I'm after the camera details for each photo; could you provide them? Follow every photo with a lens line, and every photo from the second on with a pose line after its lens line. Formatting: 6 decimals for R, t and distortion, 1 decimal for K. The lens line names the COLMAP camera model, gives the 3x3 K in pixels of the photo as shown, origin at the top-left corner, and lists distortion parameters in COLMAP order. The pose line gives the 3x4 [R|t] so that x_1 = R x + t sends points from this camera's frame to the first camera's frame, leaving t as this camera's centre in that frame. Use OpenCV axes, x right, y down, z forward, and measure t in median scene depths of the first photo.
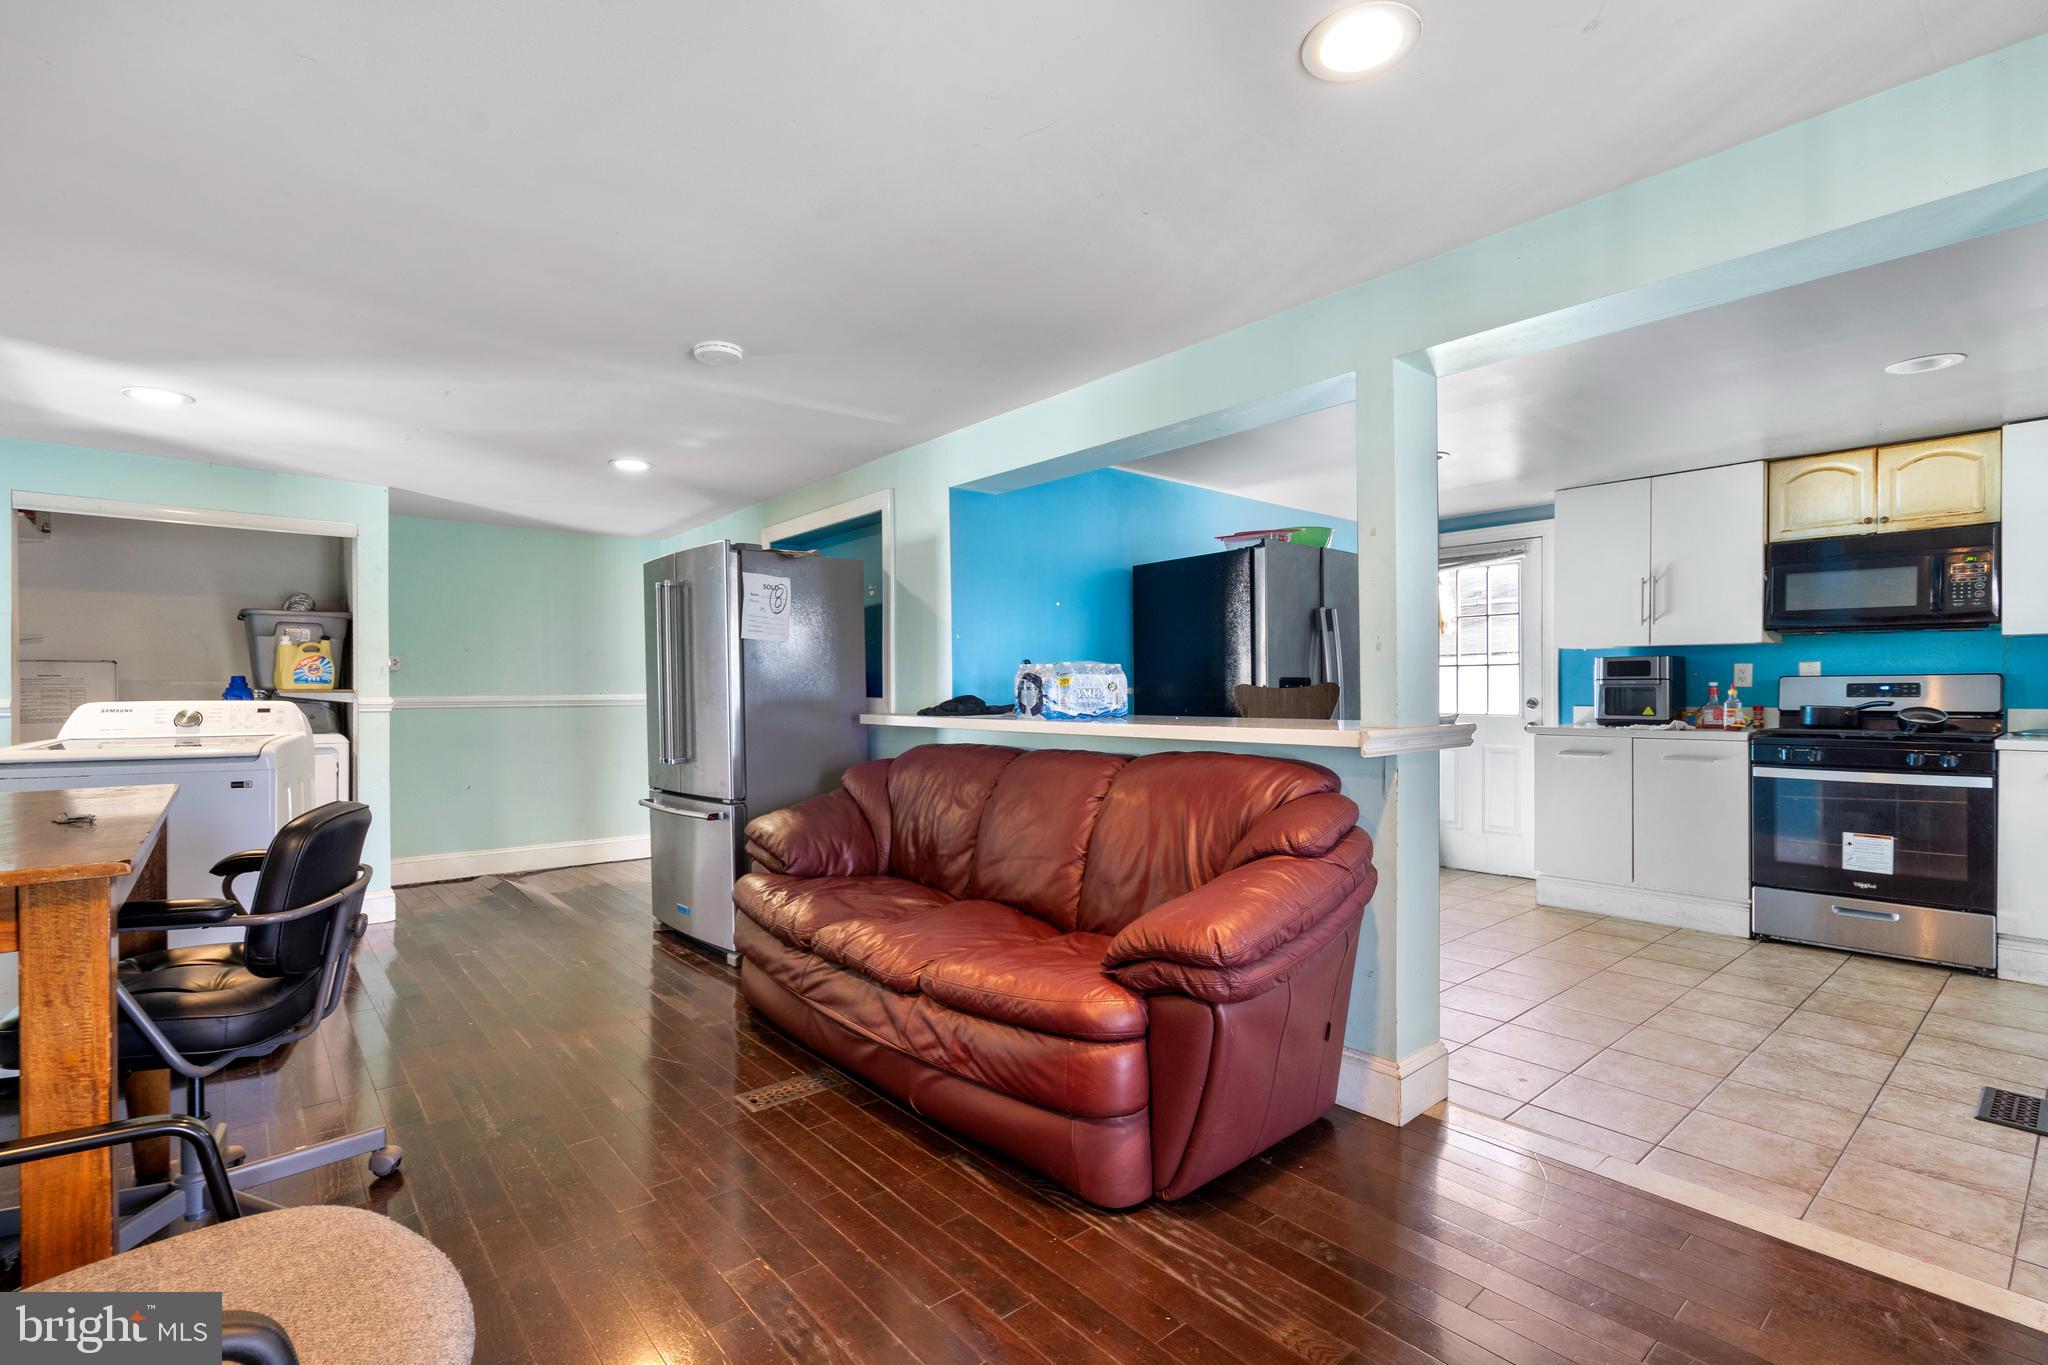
lens RADIAL K [[928.5, 0, 1022.6], [0, 928.5, 694.8], [0, 0, 1]] dist [-0.004561, 0.000810]
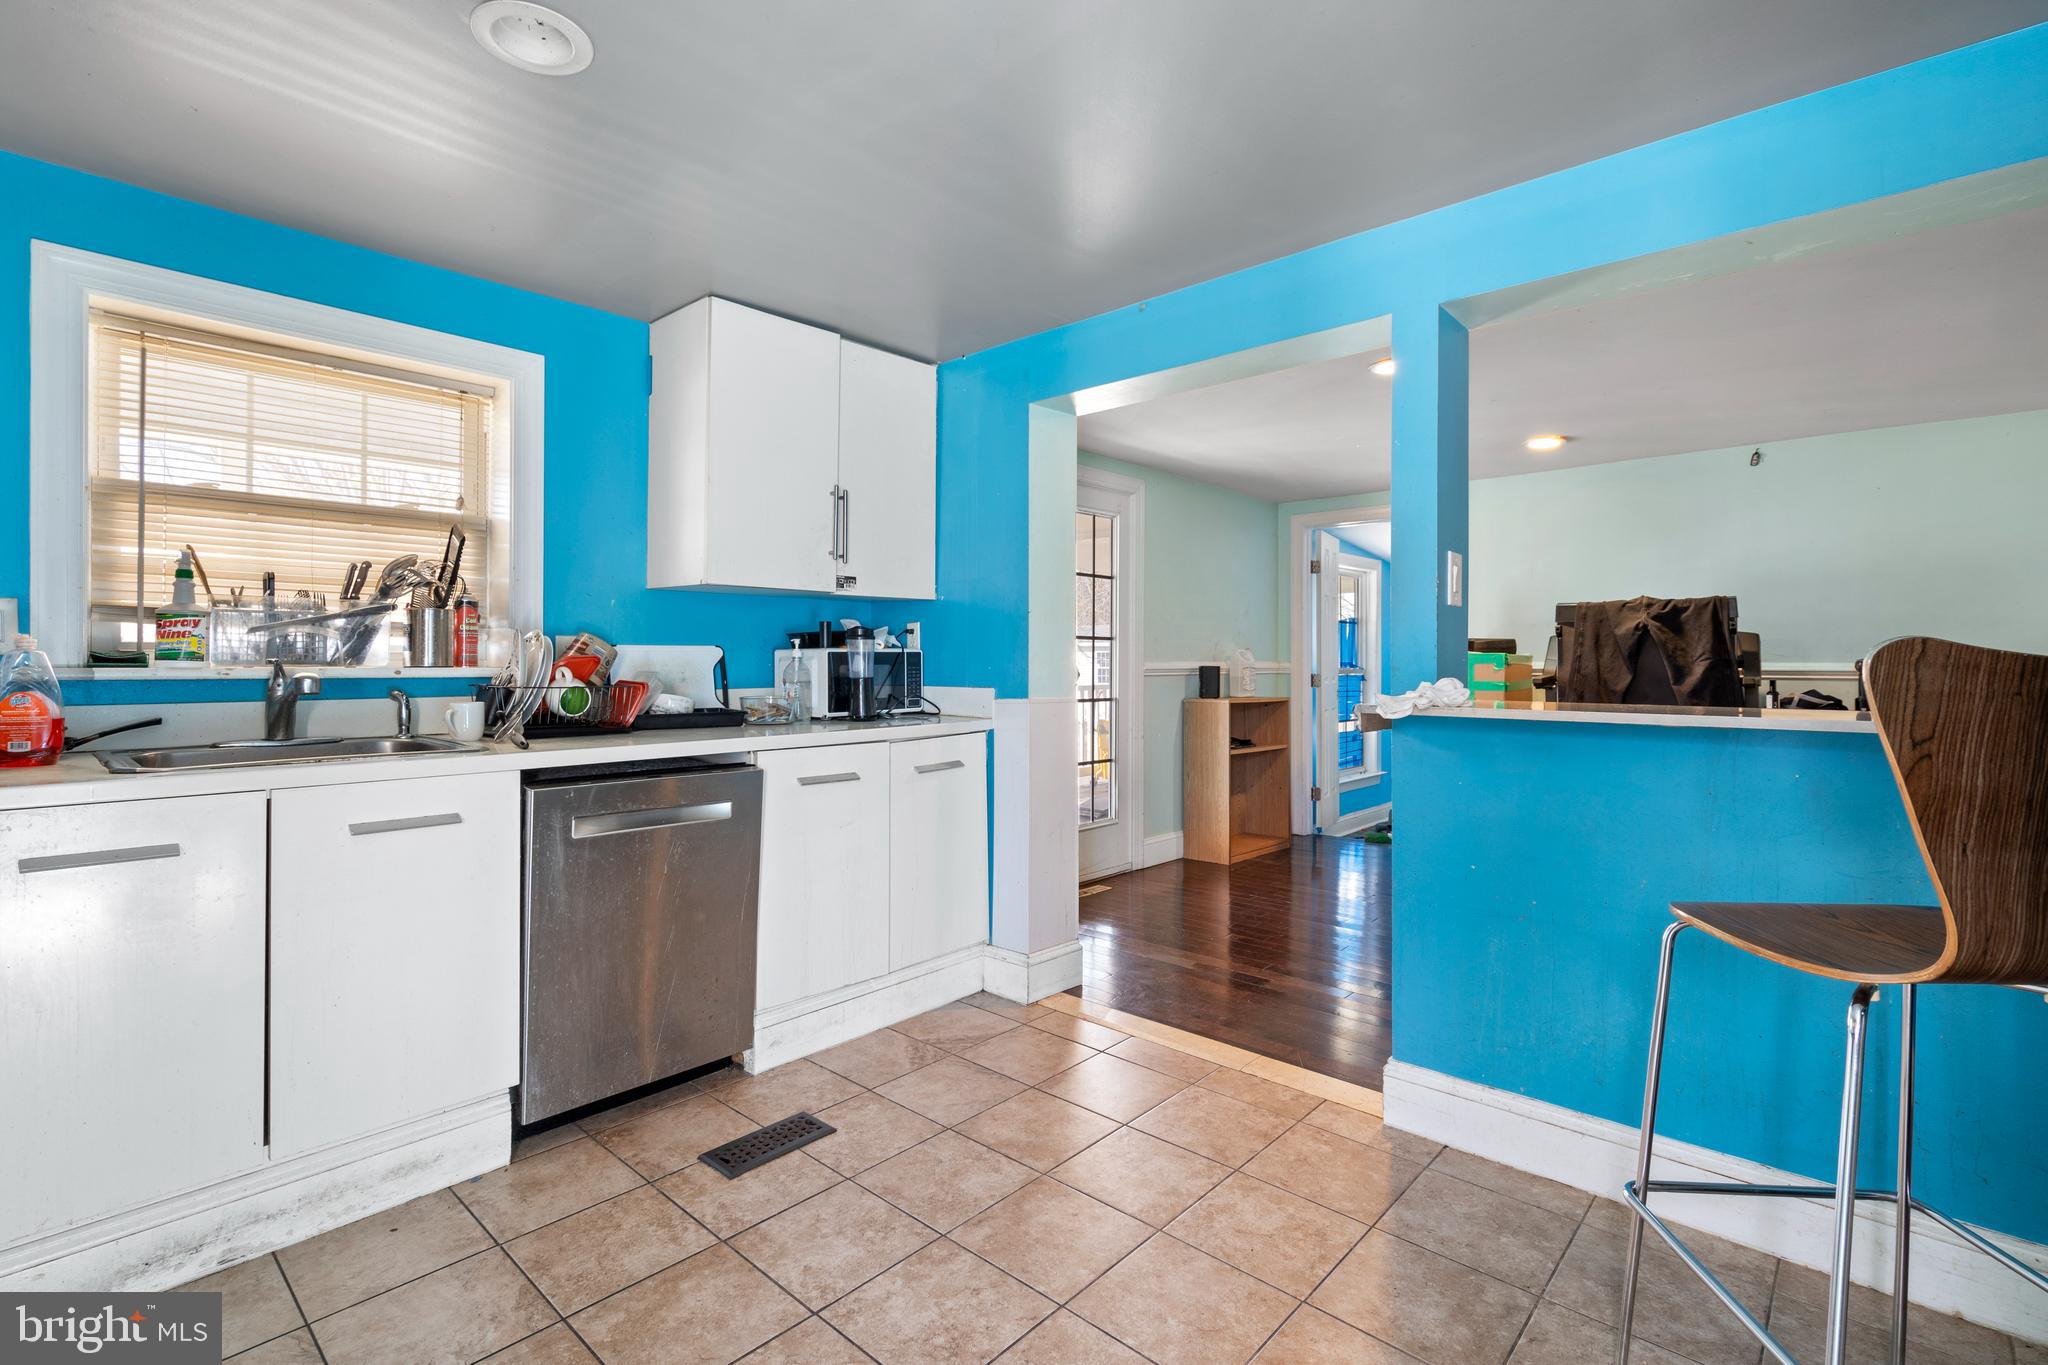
lens RADIAL K [[928.5, 0, 1010.5], [0, 928.5, 670.0], [0, 0, 1]] dist [-0.004561, 0.000810]
pose [[-0.993034, 0.005349, -0.117705, 0.563904], [0.003741, 0.999897, 0.013881, -0.007588], [0.117767, 0.013344, -0.992952, 1.129246]]
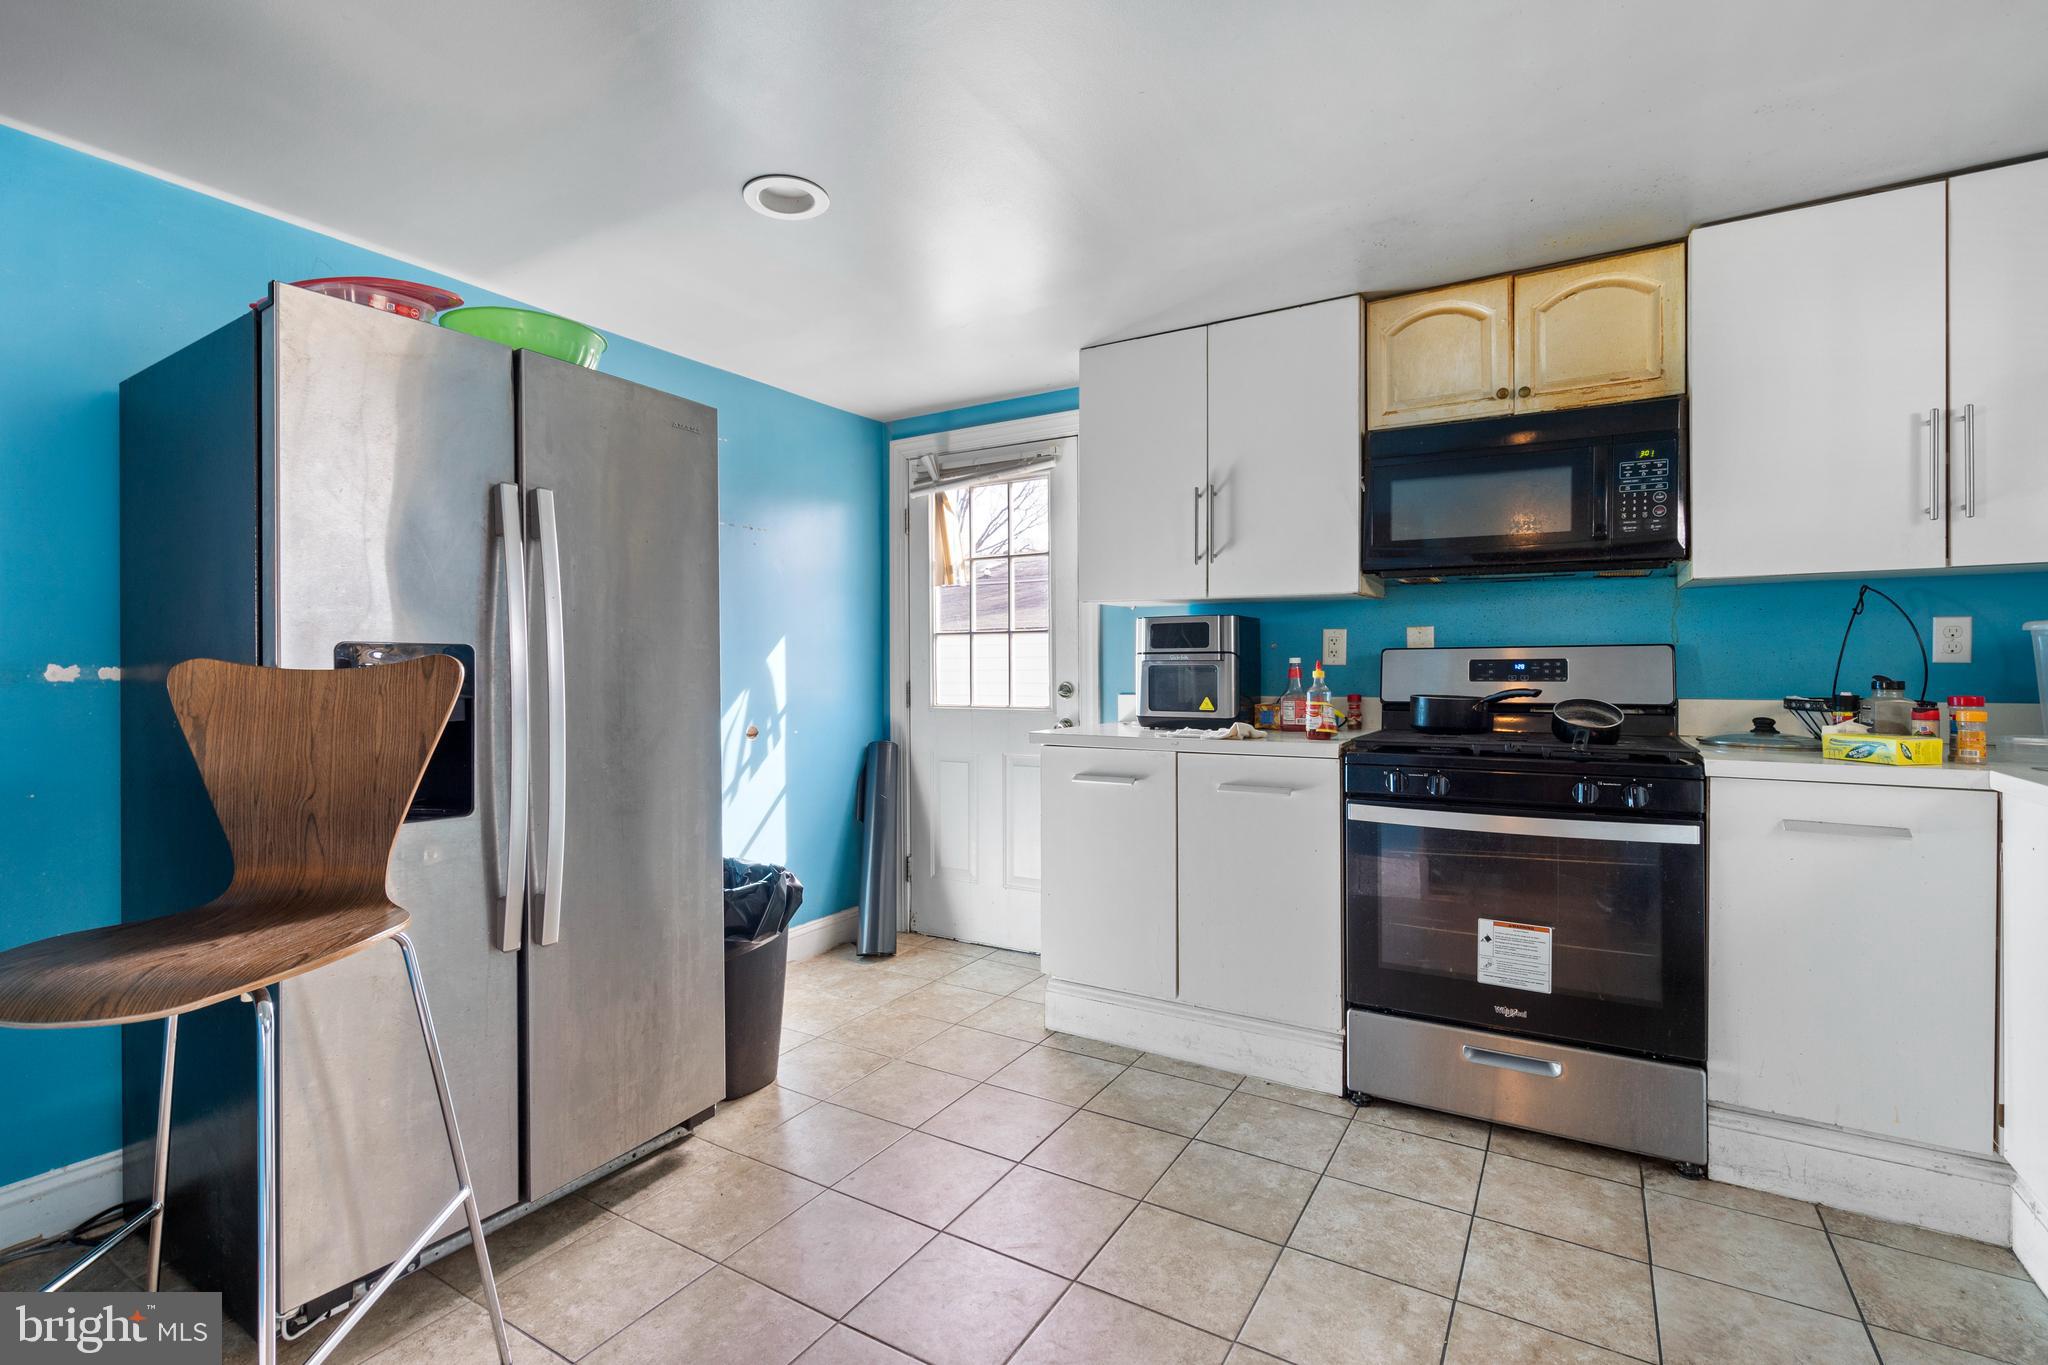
lens RADIAL K [[928.5, 0, 1018.7], [0, 928.5, 666.6], [0, 0, 1]] dist [-0.004561, 0.000810]
pose [[0.949606, -0.001057, 0.313445, 0.411230], [0.003158, 0.999976, -0.006198, -0.004836], [-0.313431, 0.006876, 0.949586, 0.511205]]
